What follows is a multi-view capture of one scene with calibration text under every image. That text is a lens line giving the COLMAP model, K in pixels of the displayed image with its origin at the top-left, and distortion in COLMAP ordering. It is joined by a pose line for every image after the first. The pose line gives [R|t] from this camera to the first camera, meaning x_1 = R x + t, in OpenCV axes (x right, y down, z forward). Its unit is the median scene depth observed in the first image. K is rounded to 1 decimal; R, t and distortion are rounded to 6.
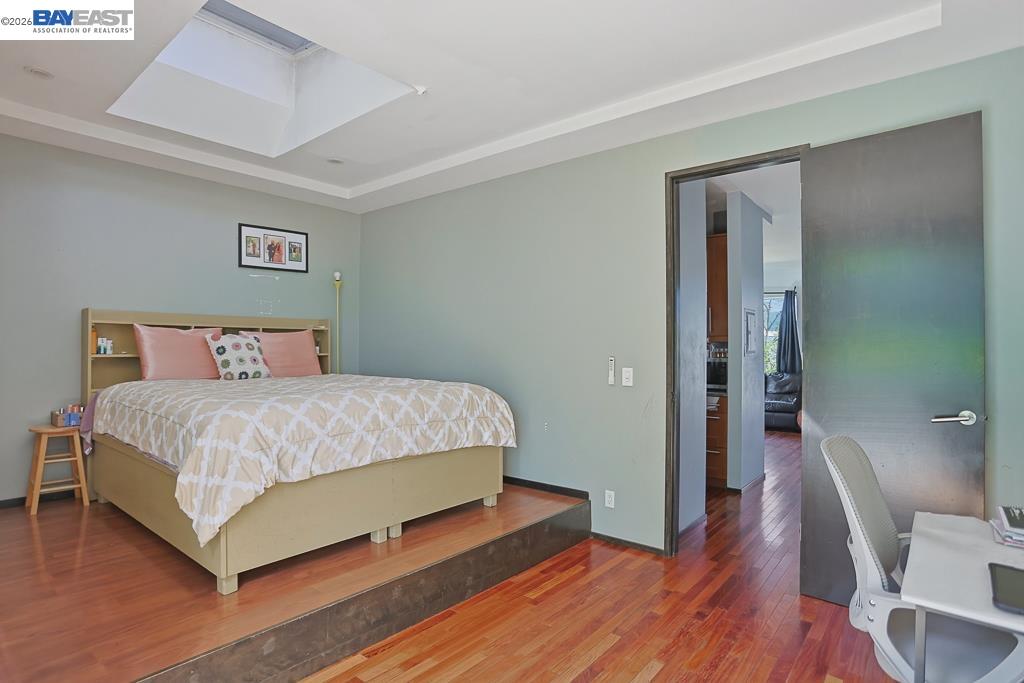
lens RADIAL K [[529.1, 0, 524.5], [0, 529.1, 342.4], [0, 0, 1]] dist [-0.074796, 0.032200]
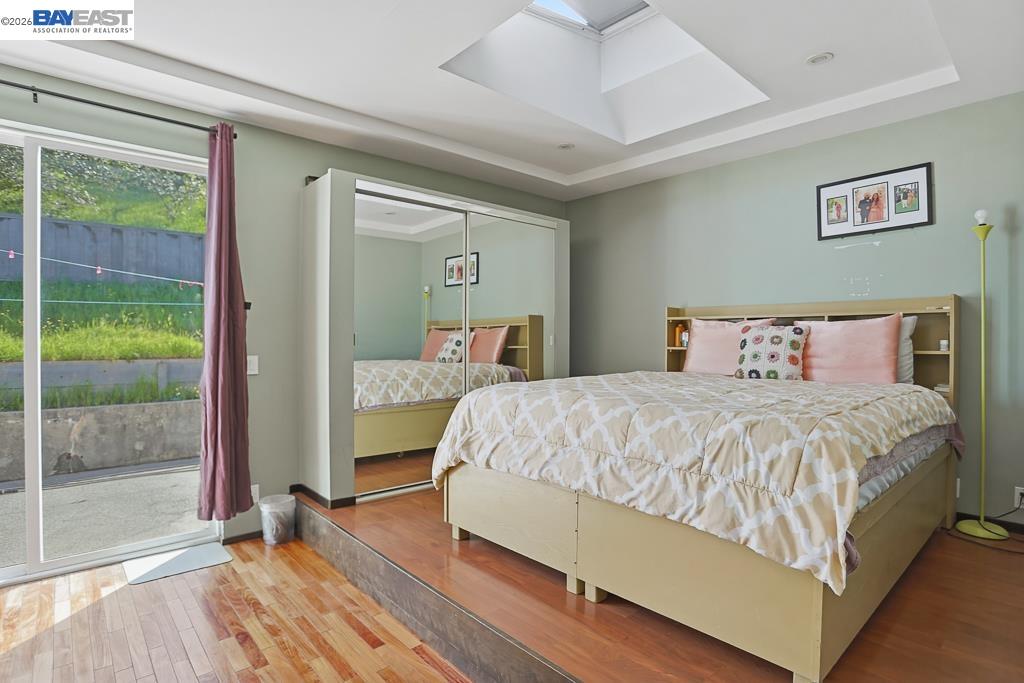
lens RADIAL K [[543.5, 0, 520.0], [0, 543.5, 341.7], [0, 0, 1]] dist [-0.073780, 0.037393]
pose [[-0.167264, 0.000487, -0.985912, 0.377824], [0.004372, 0.999990, -0.000248, 0.009587], [0.985903, -0.004352, -0.167264, 0.770205]]
